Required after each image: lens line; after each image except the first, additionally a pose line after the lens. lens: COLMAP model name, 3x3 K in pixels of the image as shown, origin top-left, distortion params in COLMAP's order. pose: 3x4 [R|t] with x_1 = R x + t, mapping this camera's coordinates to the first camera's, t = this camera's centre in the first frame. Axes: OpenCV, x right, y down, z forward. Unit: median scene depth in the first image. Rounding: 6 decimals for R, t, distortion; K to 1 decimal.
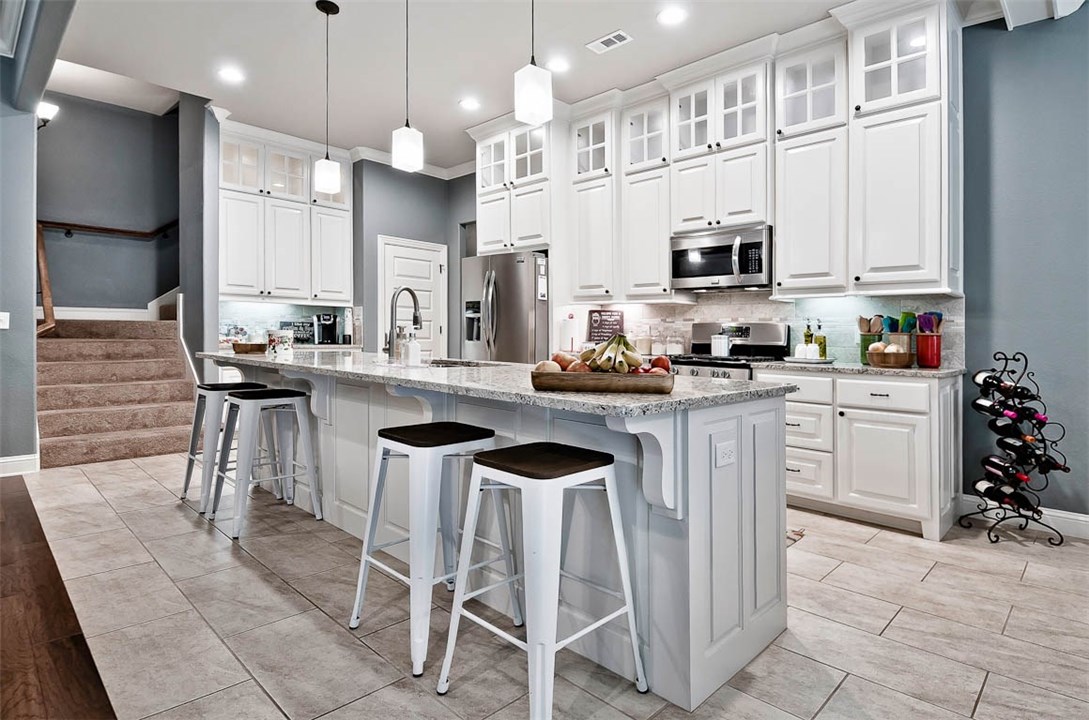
lens RADIAL K [[570.3, 0, 594.2], [0, 570.3, 357.4], [0, 0, 1]] dist [0.028131, 0.000178]
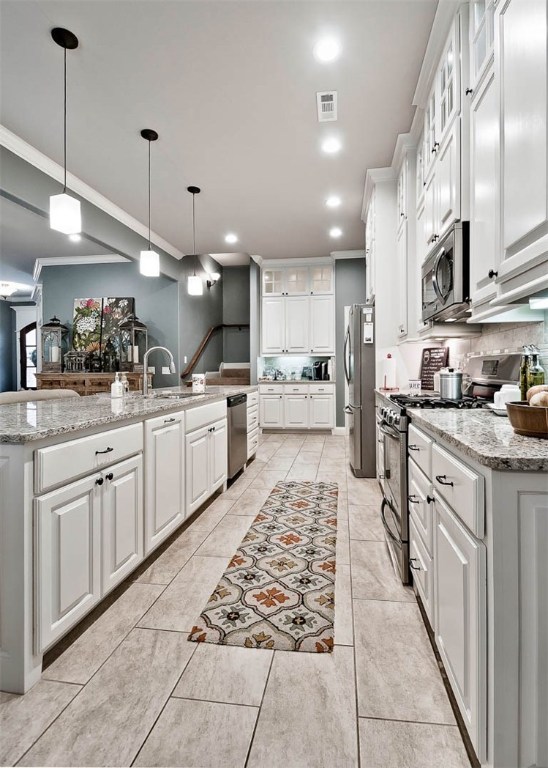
lens RADIAL K [[393.0, 0, 277.5], [0, 393.0, 364.7], [0, 0, 1]] dist [0.000479, -0.000950]
pose [[0.552904, -0.033693, -0.832563, 0.467778], [-0.012148, 0.998750, -0.048486, -0.016945], [0.833156, 0.036922, 0.551804, 0.408960]]
